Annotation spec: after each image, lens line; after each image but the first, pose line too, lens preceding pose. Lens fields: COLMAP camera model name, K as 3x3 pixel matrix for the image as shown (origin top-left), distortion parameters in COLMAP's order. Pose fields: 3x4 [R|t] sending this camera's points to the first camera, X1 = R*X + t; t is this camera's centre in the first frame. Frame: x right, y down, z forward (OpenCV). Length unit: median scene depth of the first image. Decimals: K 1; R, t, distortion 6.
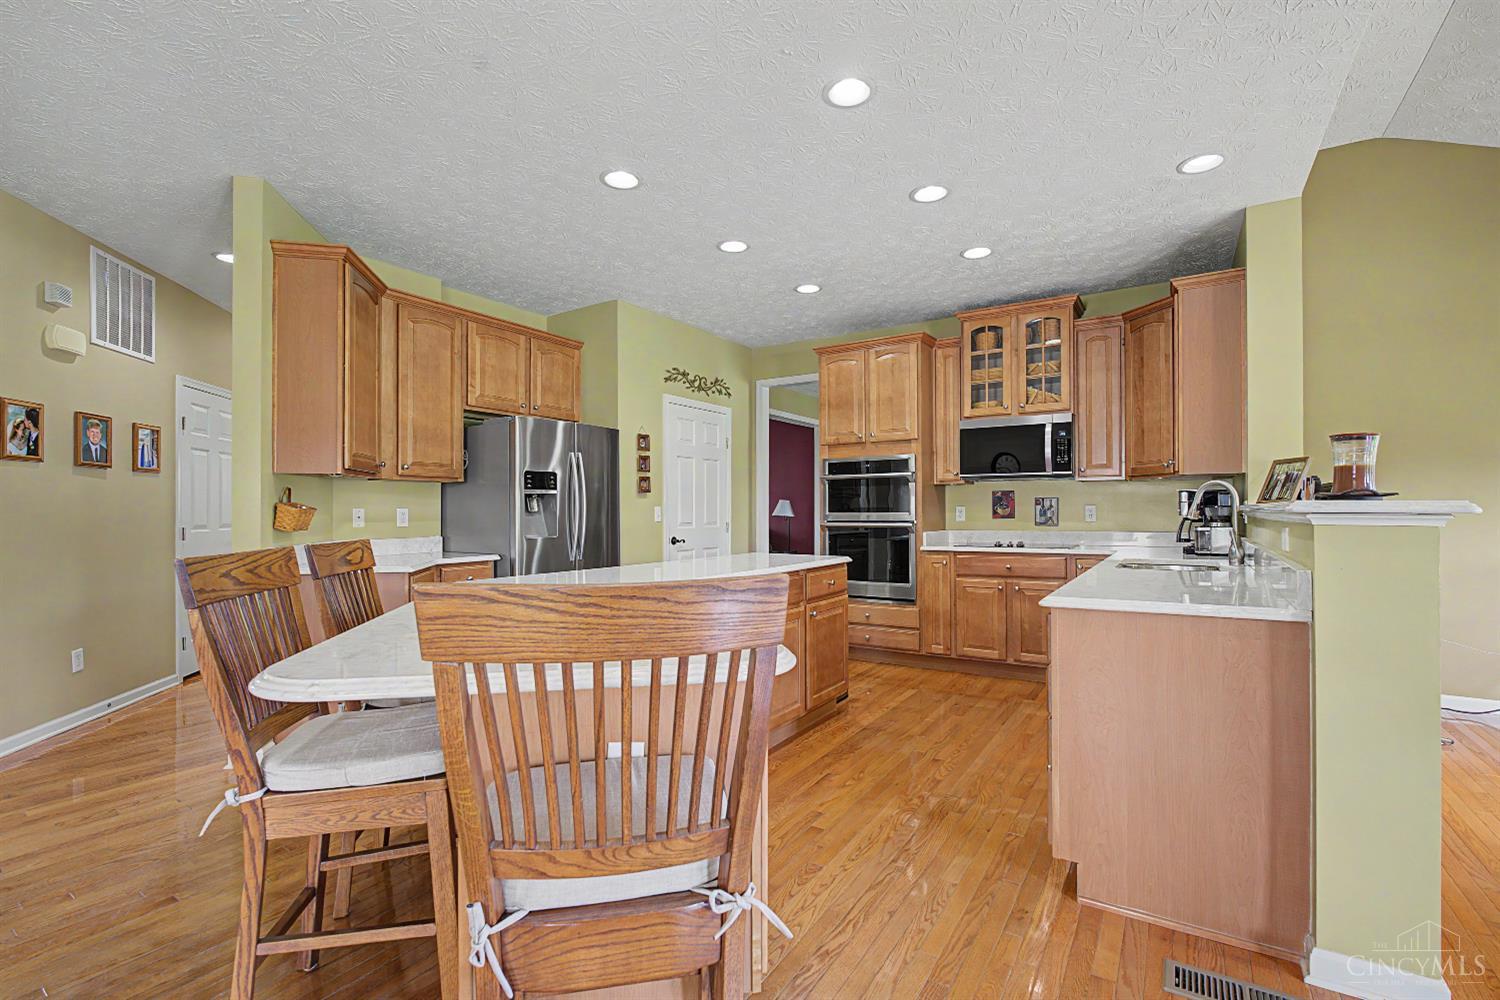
lens RADIAL K [[674.2, 0, 755.0], [0, 674.2, 506.6], [0, 0, 1]] dist [-0.011297, 0.001578]
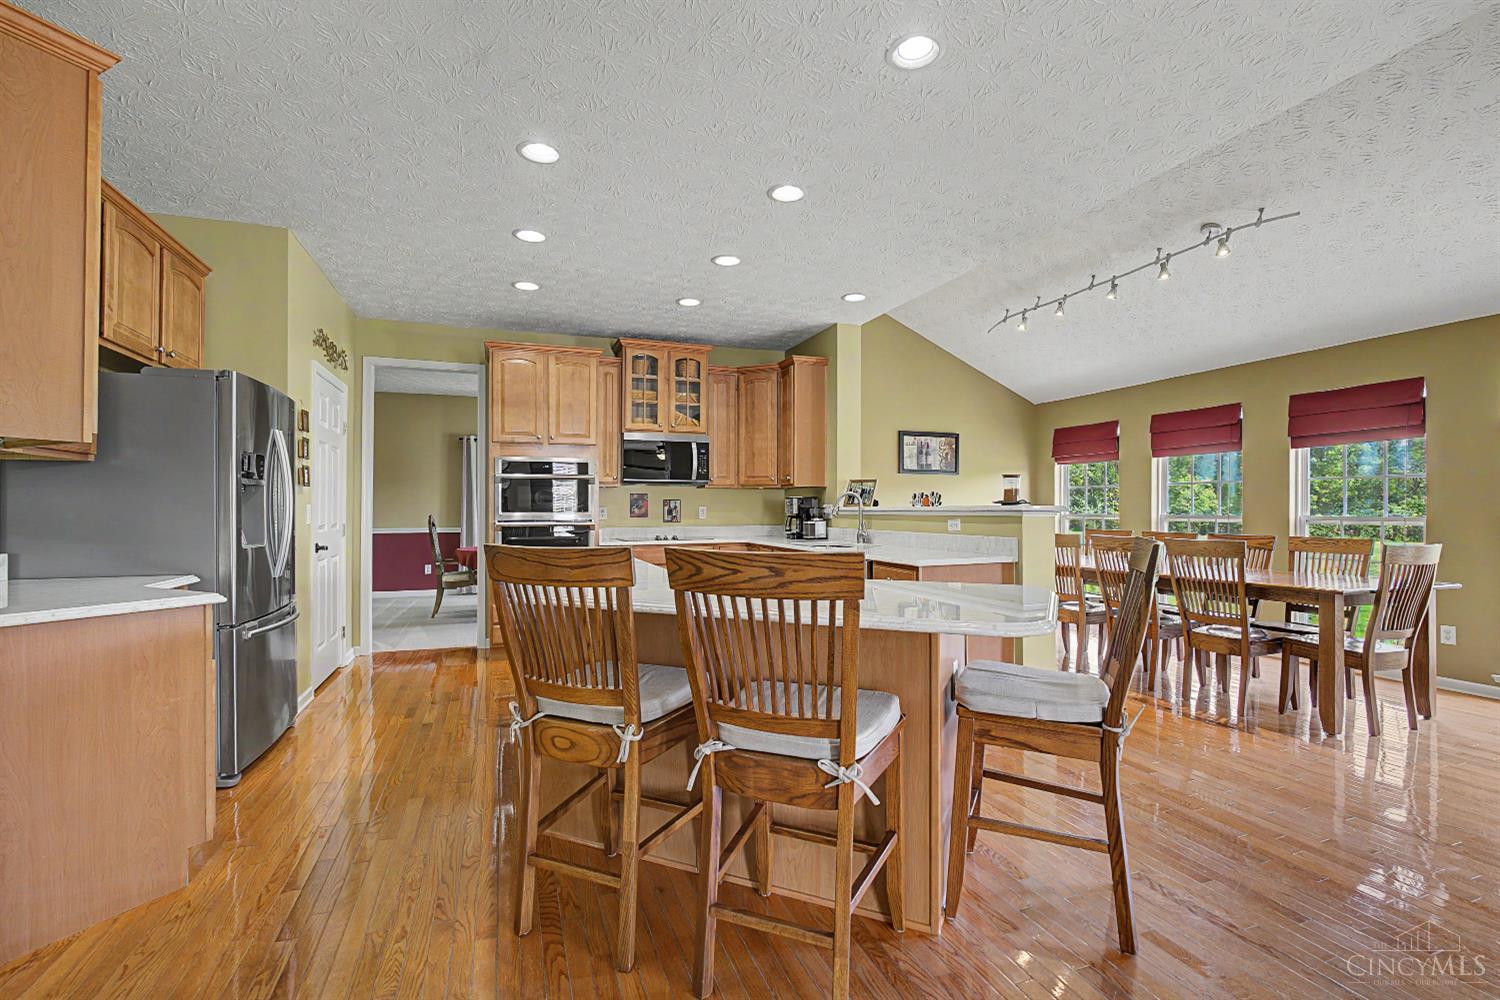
lens RADIAL K [[674.2, 0, 752.9], [0, 674.2, 503.8], [0, 0, 1]] dist [-0.011297, 0.001578]
pose [[0.597612, 0.009730, 0.801726, -0.498785], [-0.005867, 0.999953, -0.007762, 0.002523], [-0.801764, -0.000065, 0.597641, 0.138040]]
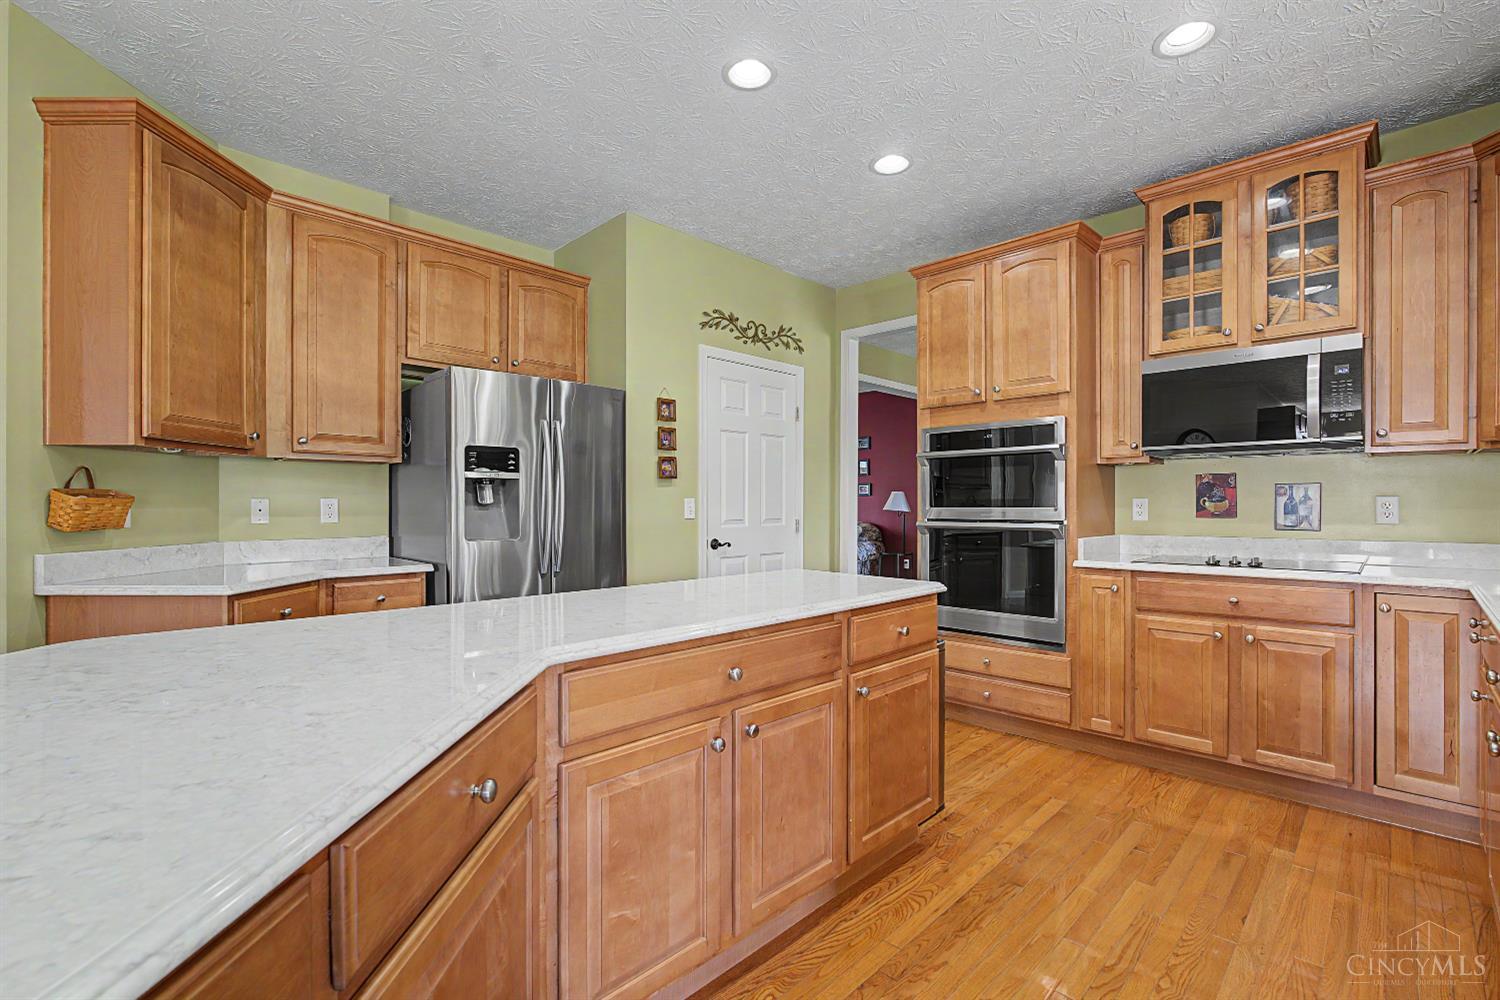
lens RADIAL K [[674.2, 0, 749.2], [0, 674.2, 507.1], [0, 0, 1]] dist [-0.011297, 0.001578]
pose [[0.977924, 0.004424, -0.208914, 0.079434], [-0.002426, 0.999949, 0.009817, 0.003040], [0.208947, -0.009094, 0.977885, 0.320377]]
